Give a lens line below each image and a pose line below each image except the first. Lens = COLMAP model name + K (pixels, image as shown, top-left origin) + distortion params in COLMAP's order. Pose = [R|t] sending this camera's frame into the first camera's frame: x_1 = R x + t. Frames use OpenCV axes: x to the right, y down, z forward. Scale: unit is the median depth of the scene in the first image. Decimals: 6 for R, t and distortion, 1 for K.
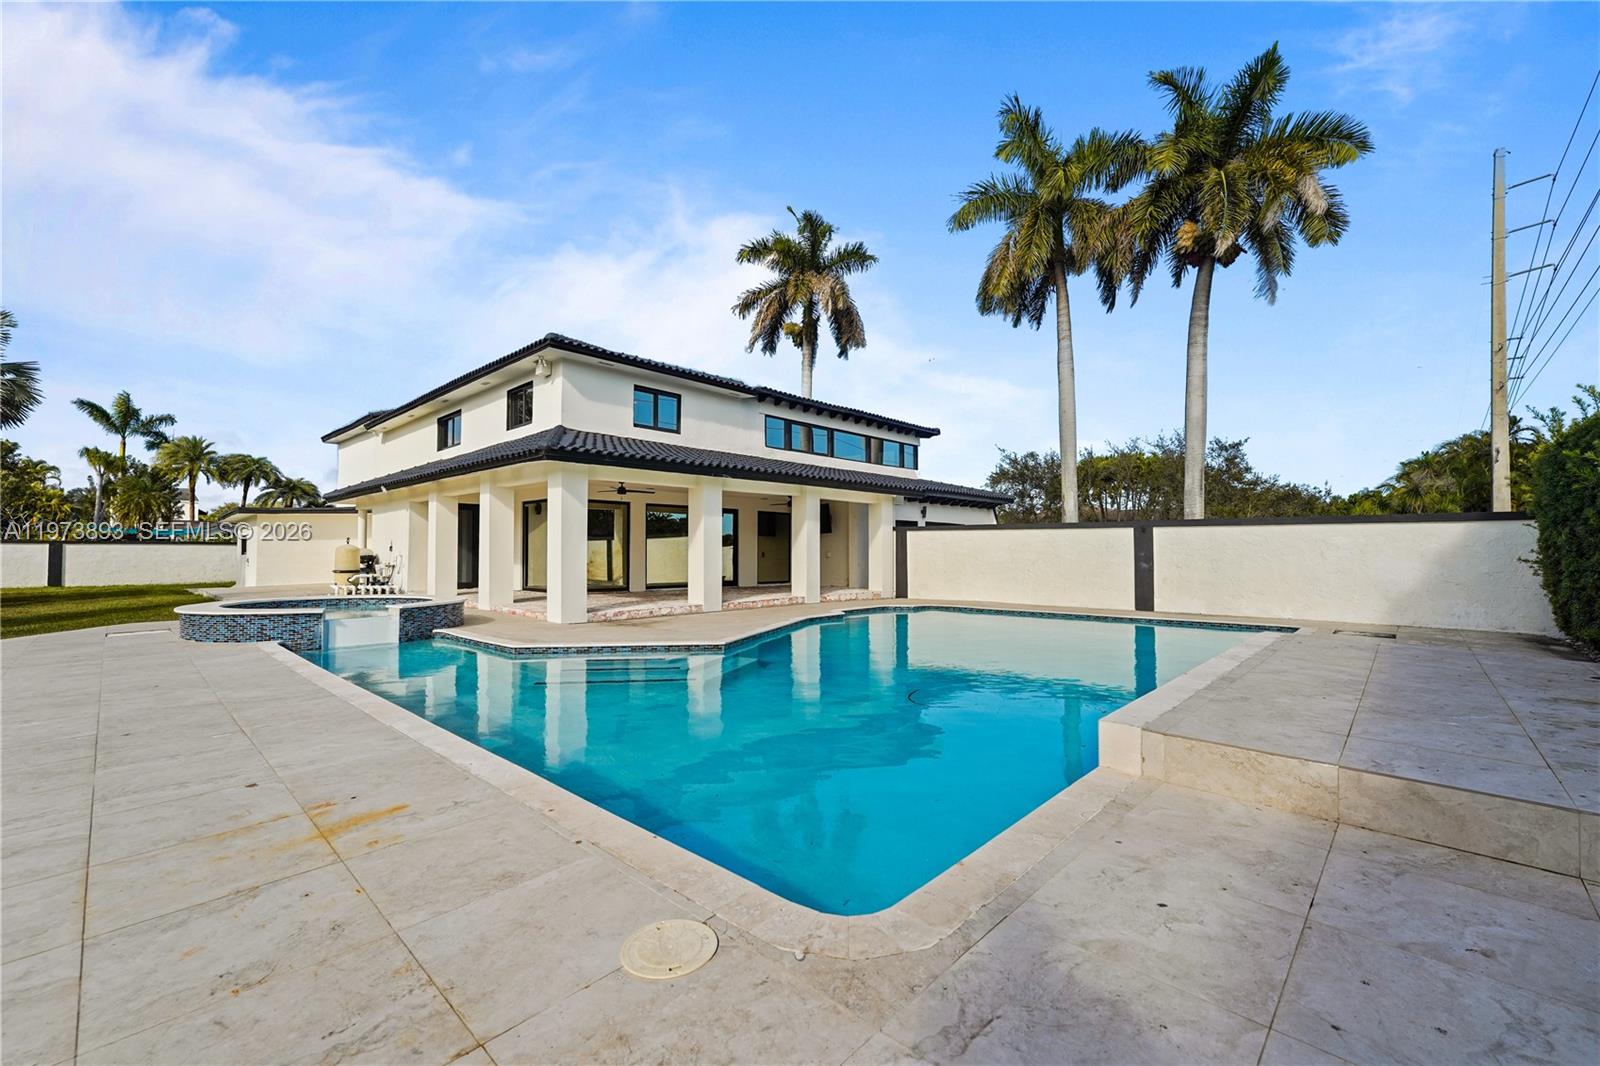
lens RADIAL K [[659.9, 0, 792.1], [0, 659.9, 542.1], [0, 0, 1]] dist [-0.003183, -0.000368]
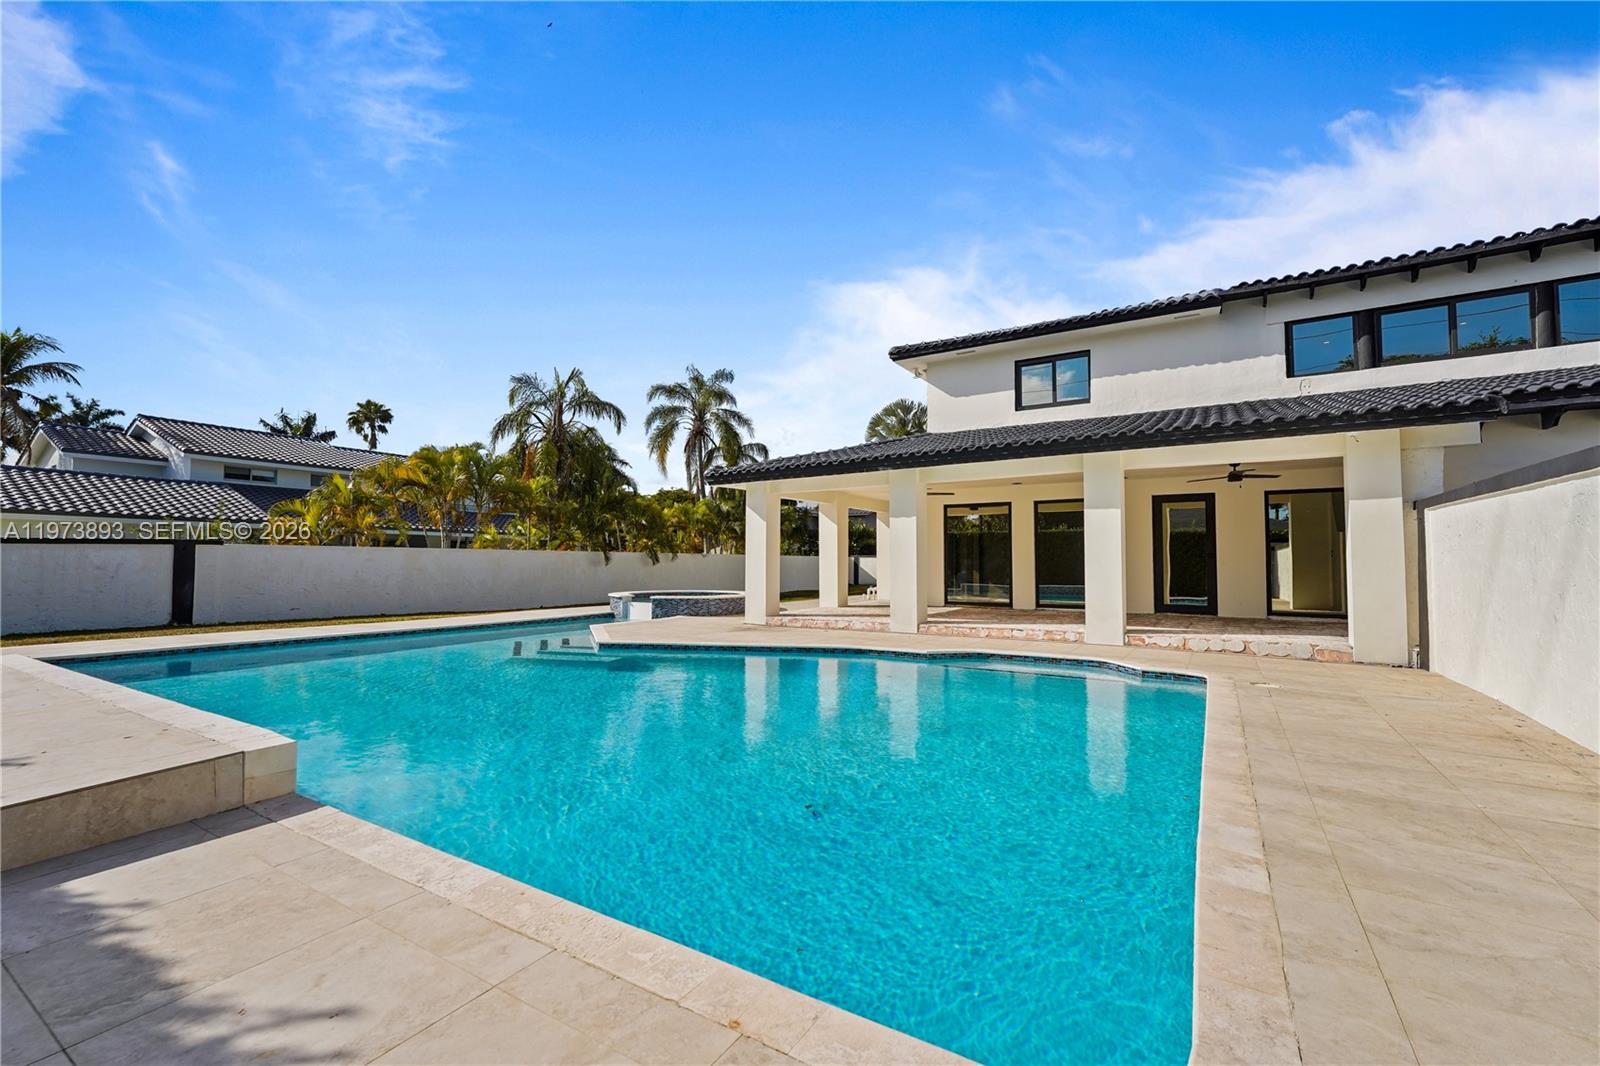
lens RADIAL K [[676.2, 0, 794.7], [0, 676.2, 531.5], [0, 0, 1]] dist [-0.004028, -0.000474]
pose [[0.219205, -0.045147, -0.974634, 0.500484], [0.023819, 0.998879, -0.040913, 0.007299], [0.975388, -0.014247, 0.220034, 0.497845]]
